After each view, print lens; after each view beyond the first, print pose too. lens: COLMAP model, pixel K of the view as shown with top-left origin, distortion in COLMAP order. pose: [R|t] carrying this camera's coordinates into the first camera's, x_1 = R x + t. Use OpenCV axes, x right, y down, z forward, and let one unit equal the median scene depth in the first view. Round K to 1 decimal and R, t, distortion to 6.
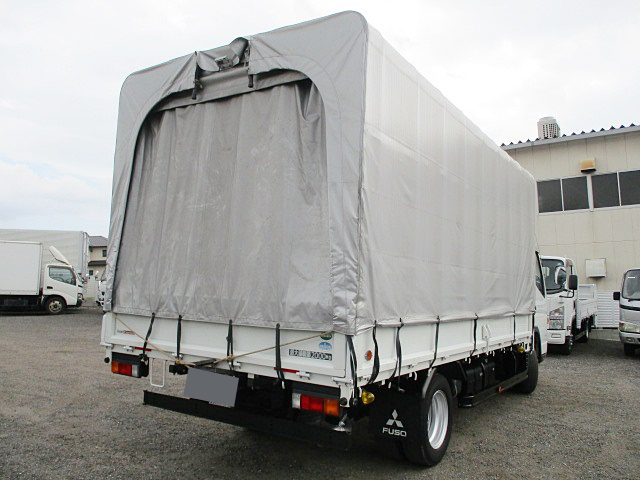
lens RADIAL K [[597.6, 0, 315.4], [0, 597.6, 241.7], [0, 0, 1]] dist [-0.044120, 0.000000]
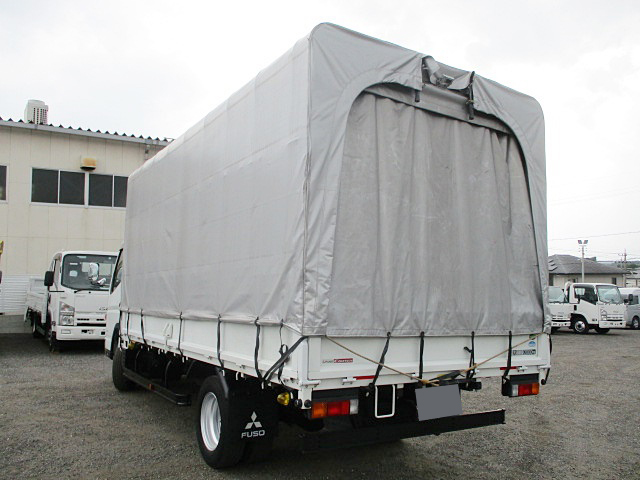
lens RADIAL K [[597.6, 0, 315.9], [0, 597.6, 241.2], [0, 0, 1]] dist [-0.044120, 0.000000]
pose [[0.327926, 0.066099, 0.942388, -1.178937], [-0.090591, 0.995152, -0.038277, 0.032249], [-0.940350, -0.072820, 0.332324, 0.855921]]
